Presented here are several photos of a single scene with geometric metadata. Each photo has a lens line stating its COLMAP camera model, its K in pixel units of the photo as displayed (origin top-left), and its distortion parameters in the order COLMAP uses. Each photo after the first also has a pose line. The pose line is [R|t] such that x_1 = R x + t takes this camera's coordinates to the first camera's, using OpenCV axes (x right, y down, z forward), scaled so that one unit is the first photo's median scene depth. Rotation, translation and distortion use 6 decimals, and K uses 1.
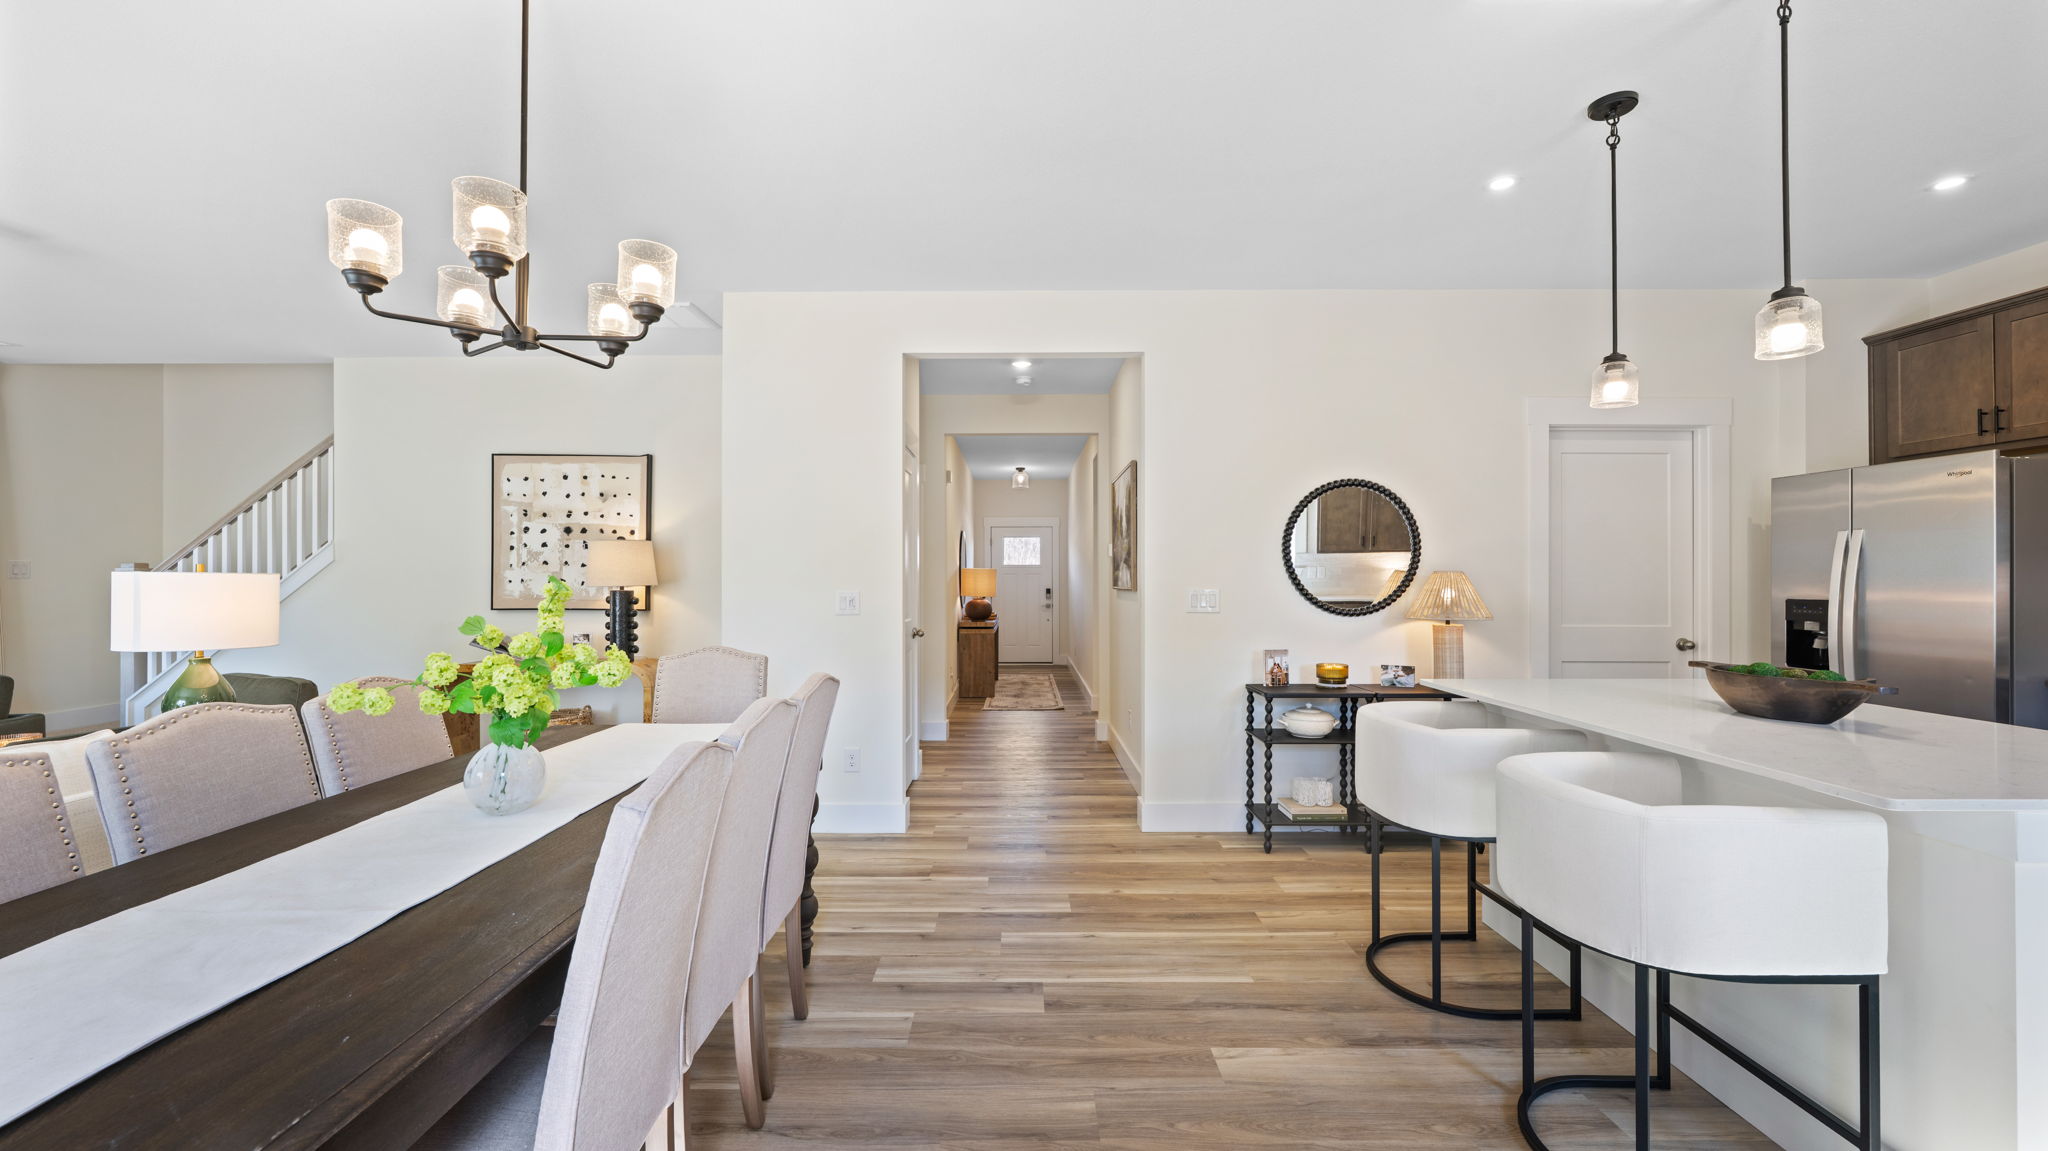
lens RADIAL K [[1375.2, 0, 1020.3], [0, 1375.2, 579.8], [0, 0, 1]] dist [0.004911, -0.001040]
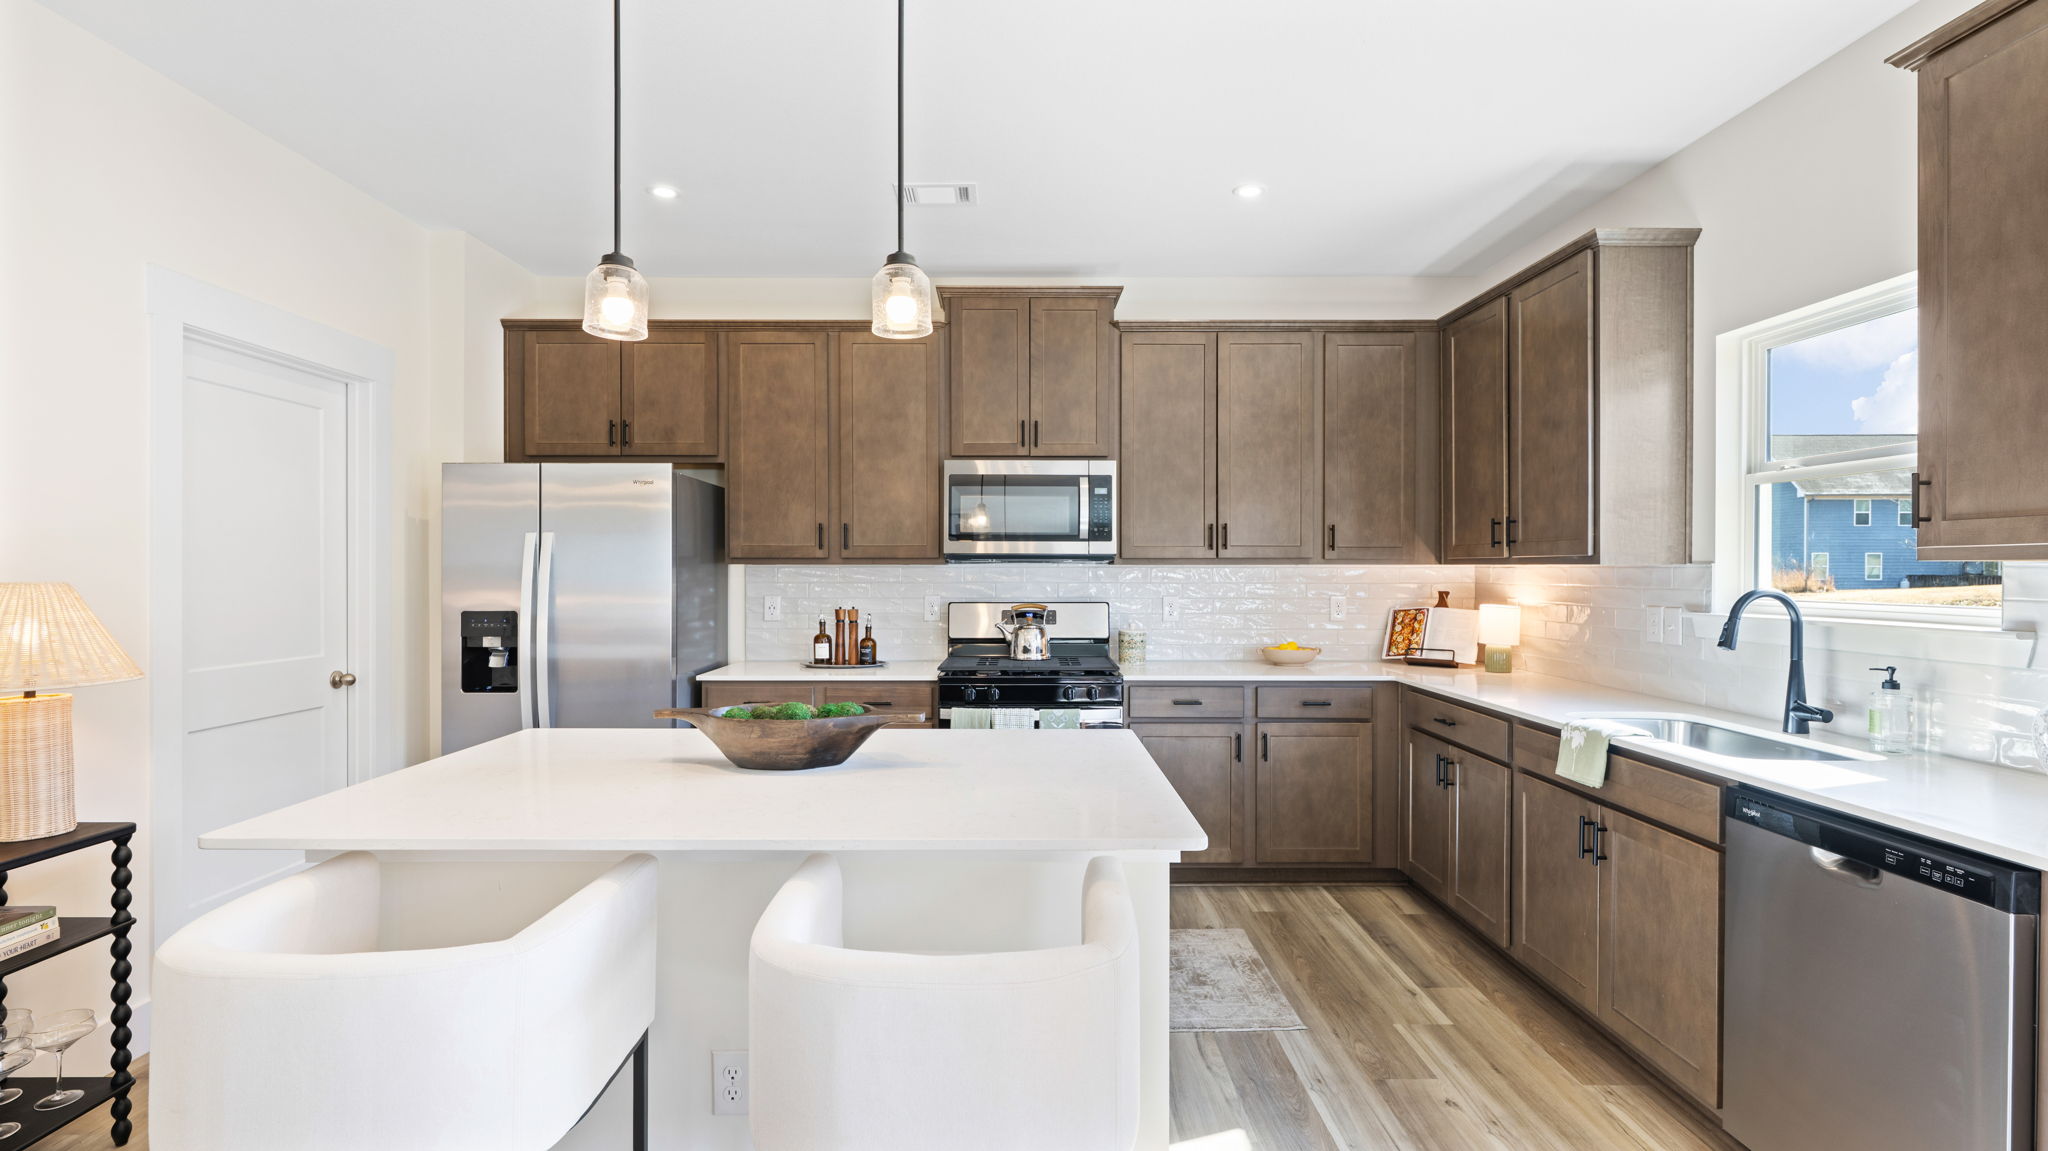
lens RADIAL K [[949.8, 0, 1025.0], [0, 949.8, 580.7], [0, 0, 1]] dist [-0.000071, -0.000203]
pose [[-0.019726, -0.008637, 0.999768, -0.020174], [-0.011015, 0.999904, 0.008420, -0.013146], [-0.999745, -0.010846, -0.019819, 0.689751]]
